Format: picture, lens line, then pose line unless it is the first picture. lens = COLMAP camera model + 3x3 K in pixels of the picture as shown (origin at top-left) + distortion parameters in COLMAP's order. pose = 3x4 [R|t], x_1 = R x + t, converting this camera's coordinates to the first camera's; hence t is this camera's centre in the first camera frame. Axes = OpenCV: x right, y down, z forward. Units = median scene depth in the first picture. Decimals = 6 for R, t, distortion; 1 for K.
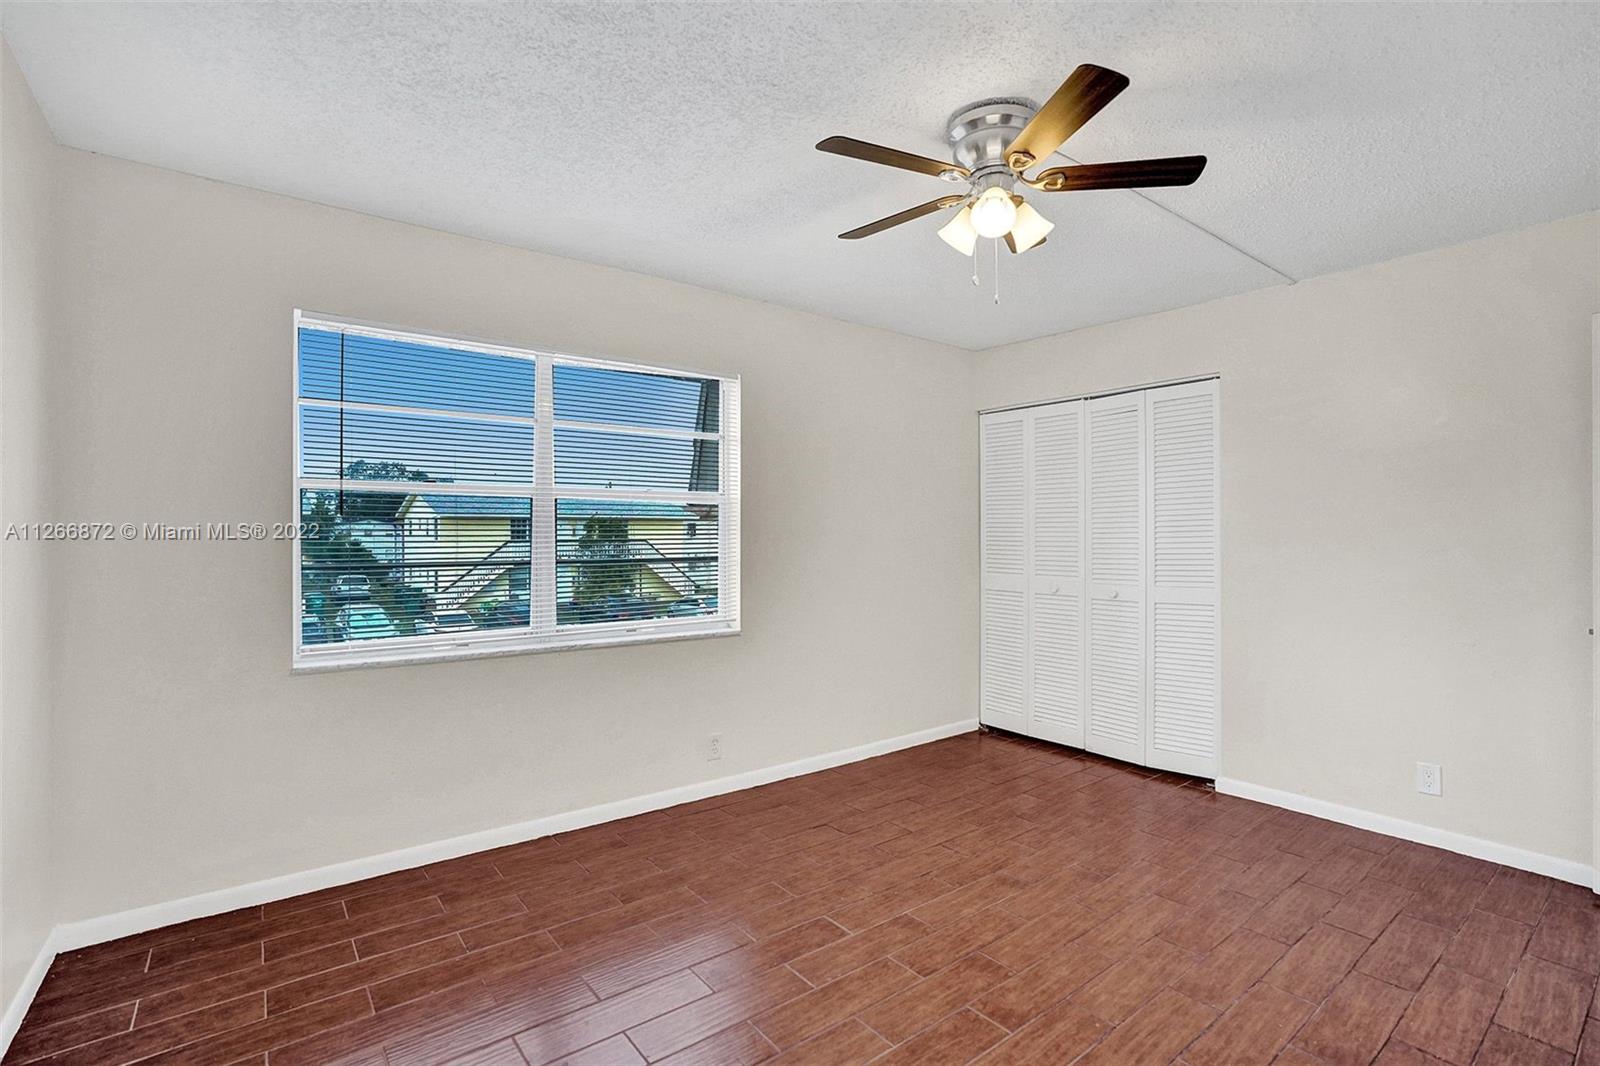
lens RADIAL K [[741.4, 0, 806.3], [0, 741.4, 531.6], [0, 0, 1]] dist [-0.059475, 0.024725]
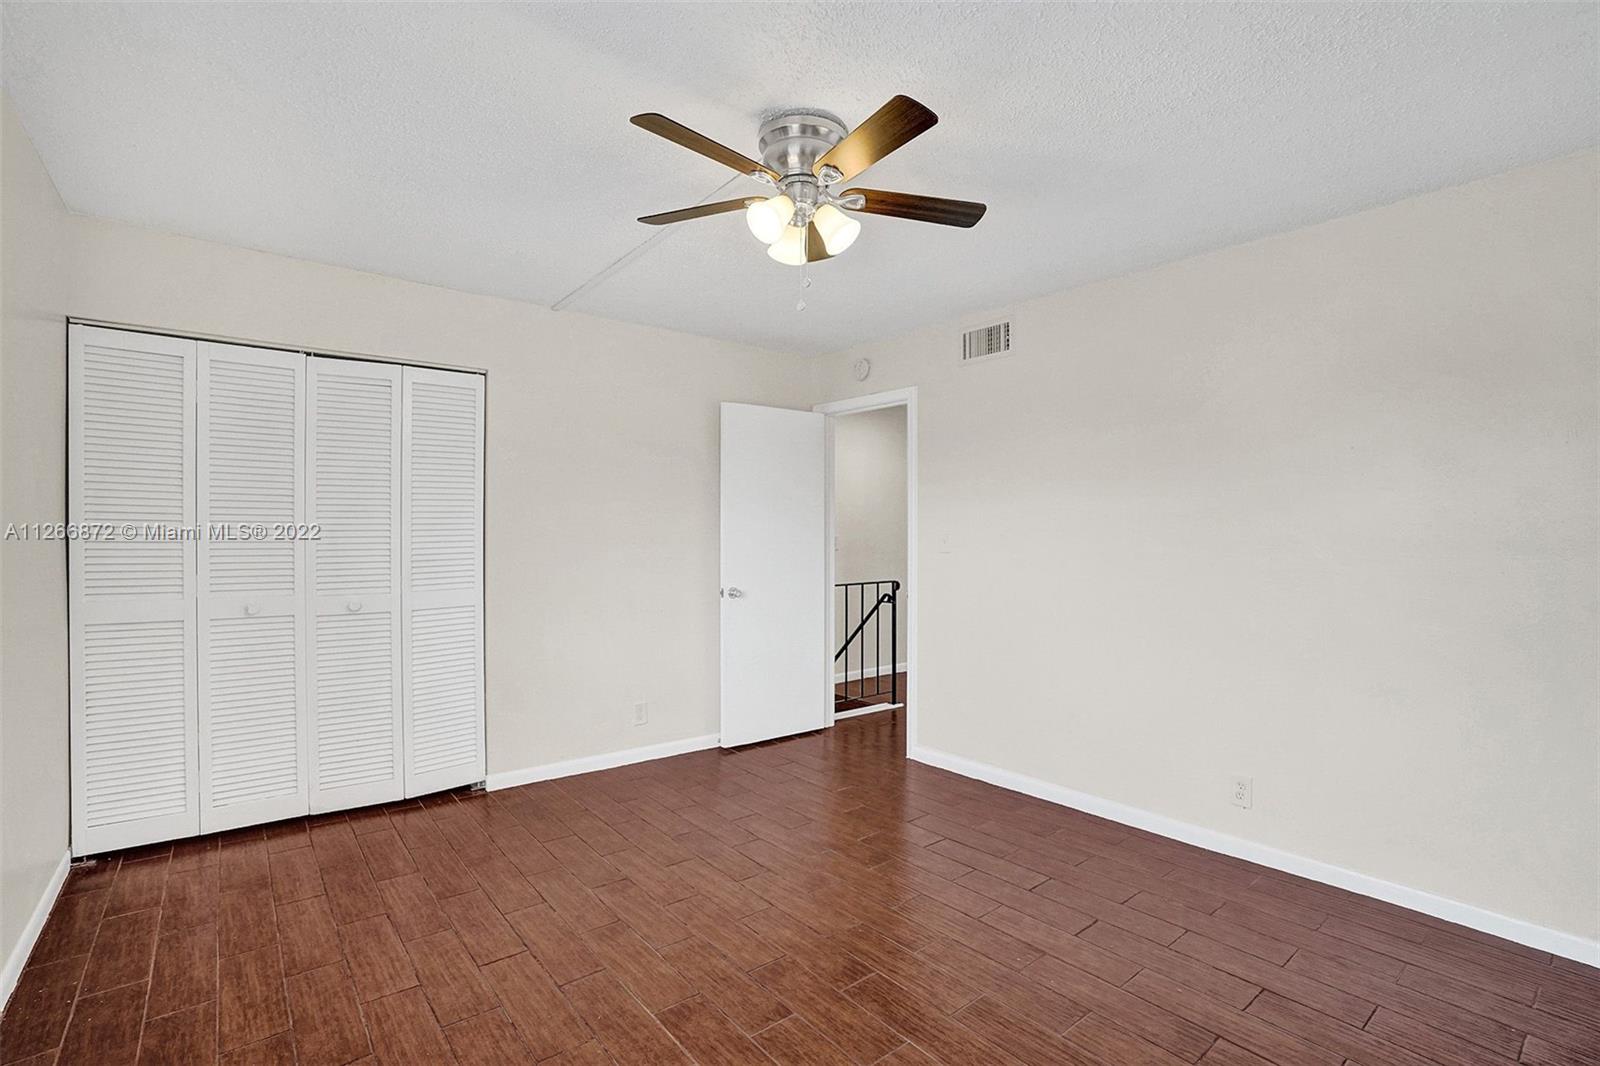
lens RADIAL K [[741.4, 0, 806.3], [0, 741.4, 531.6], [0, 0, 1]] dist [-0.059475, 0.024725]
pose [[-0.008583, 0.006158, 0.999944, -0.444789], [-0.005686, 0.999965, -0.006207, 0.005991], [-0.999947, -0.005739, -0.008548, 0.583391]]
